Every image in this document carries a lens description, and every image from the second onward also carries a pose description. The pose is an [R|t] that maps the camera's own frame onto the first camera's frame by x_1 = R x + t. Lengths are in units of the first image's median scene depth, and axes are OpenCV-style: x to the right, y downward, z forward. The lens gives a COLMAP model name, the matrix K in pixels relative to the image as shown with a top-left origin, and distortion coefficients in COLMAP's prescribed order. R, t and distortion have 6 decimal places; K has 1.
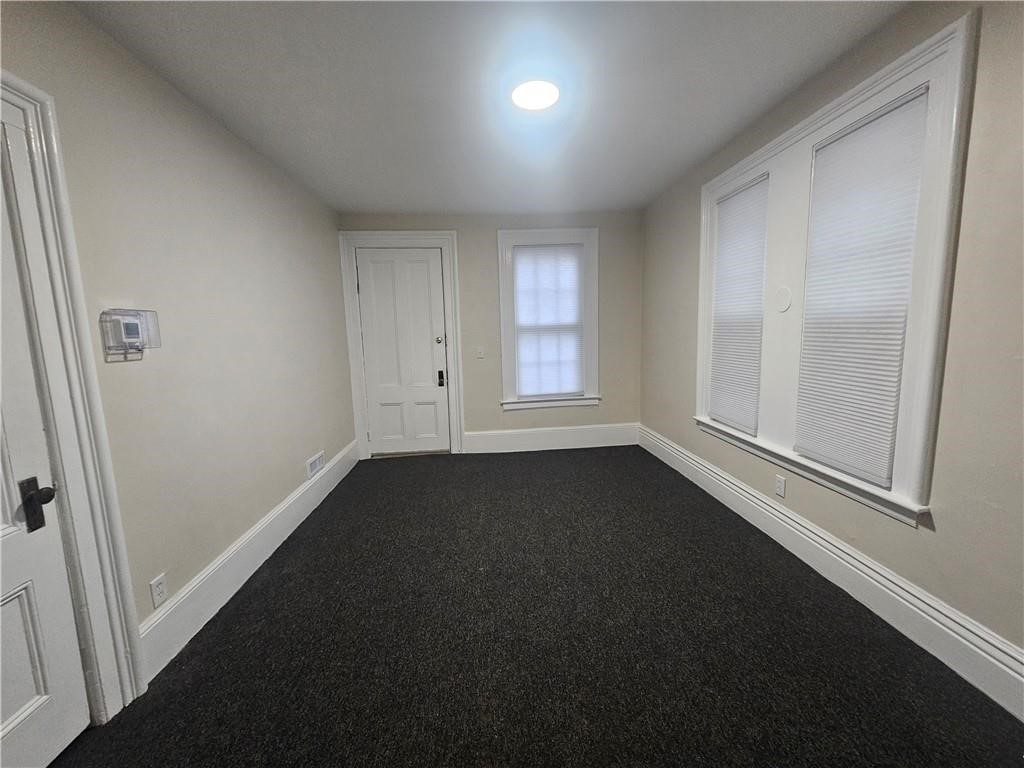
lens RADIAL K [[419.0, 0, 515.4], [0, 419.0, 386.0], [0, 0, 1]] dist [0.000305, 0.000844]
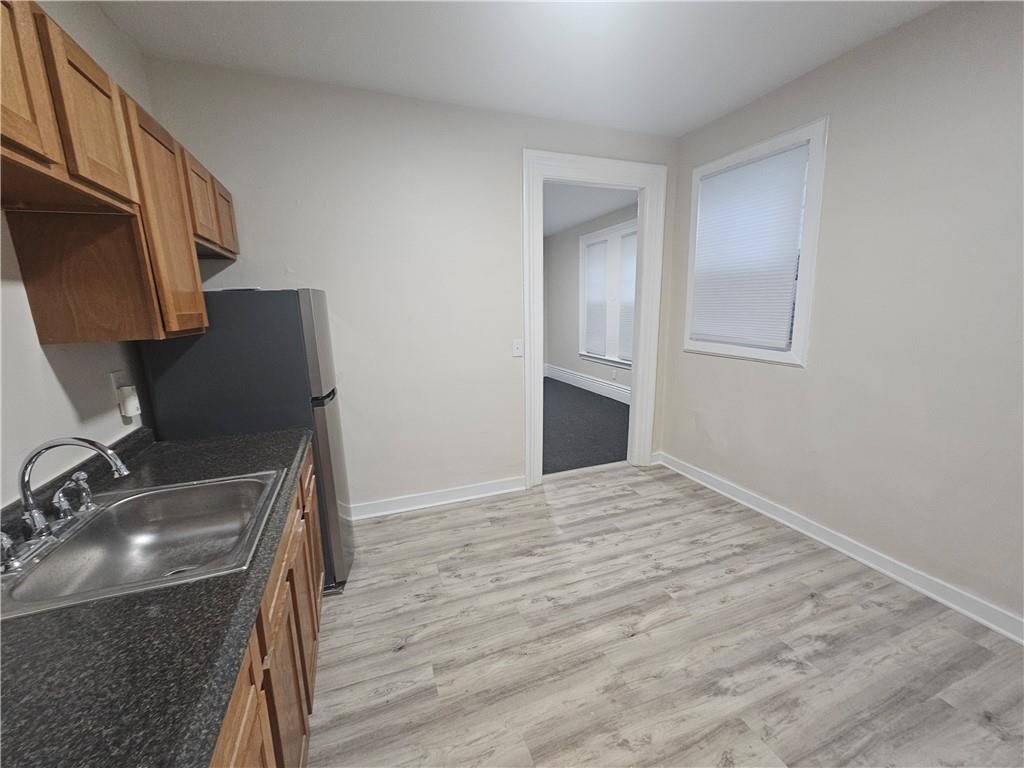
lens RADIAL K [[419.0, 0, 514.3], [0, 419.0, 385.4], [0, 0, 1]] dist [0.000305, 0.000844]
pose [[0.961247, -0.044868, 0.272012, -0.328775], [0.031616, 0.998099, 0.052908, 0.092257], [-0.273869, -0.042258, 0.960838, -0.663914]]
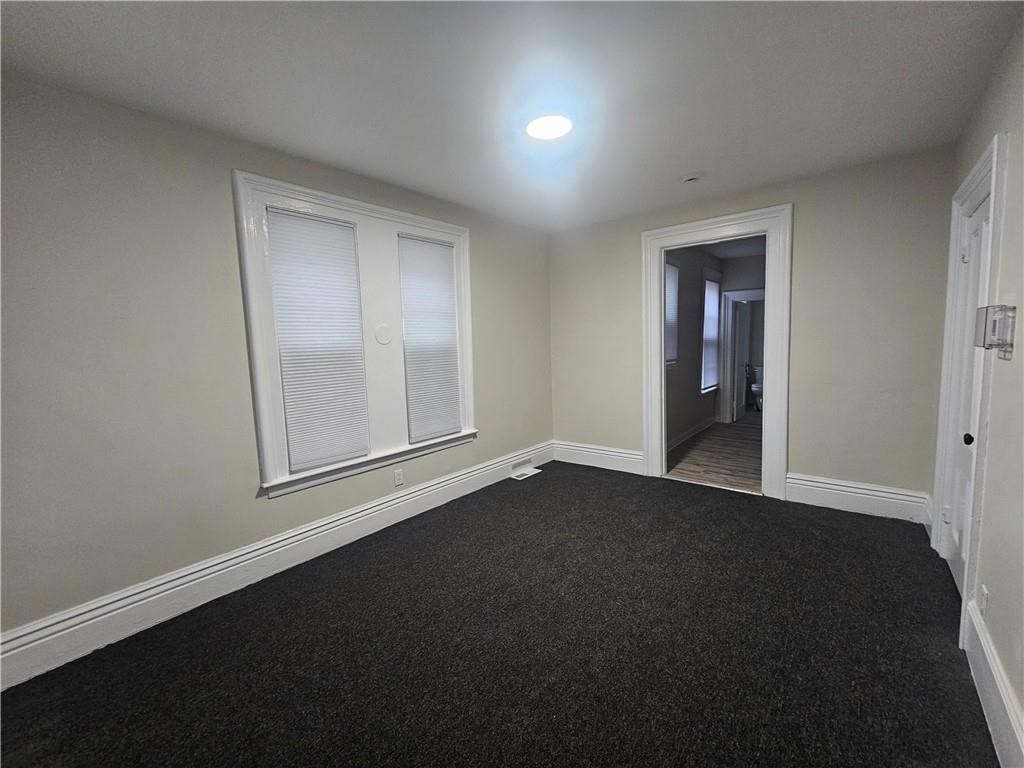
lens RADIAL K [[419.0, 0, 518.3], [0, 419.0, 382.6], [0, 0, 1]] dist [0.000305, 0.000844]
pose [[-0.720044, -0.010212, 0.693853, -0.311873], [0.150026, 0.973953, 0.170023, -0.124971], [-0.677517, 0.226520, -0.699757, 0.944383]]
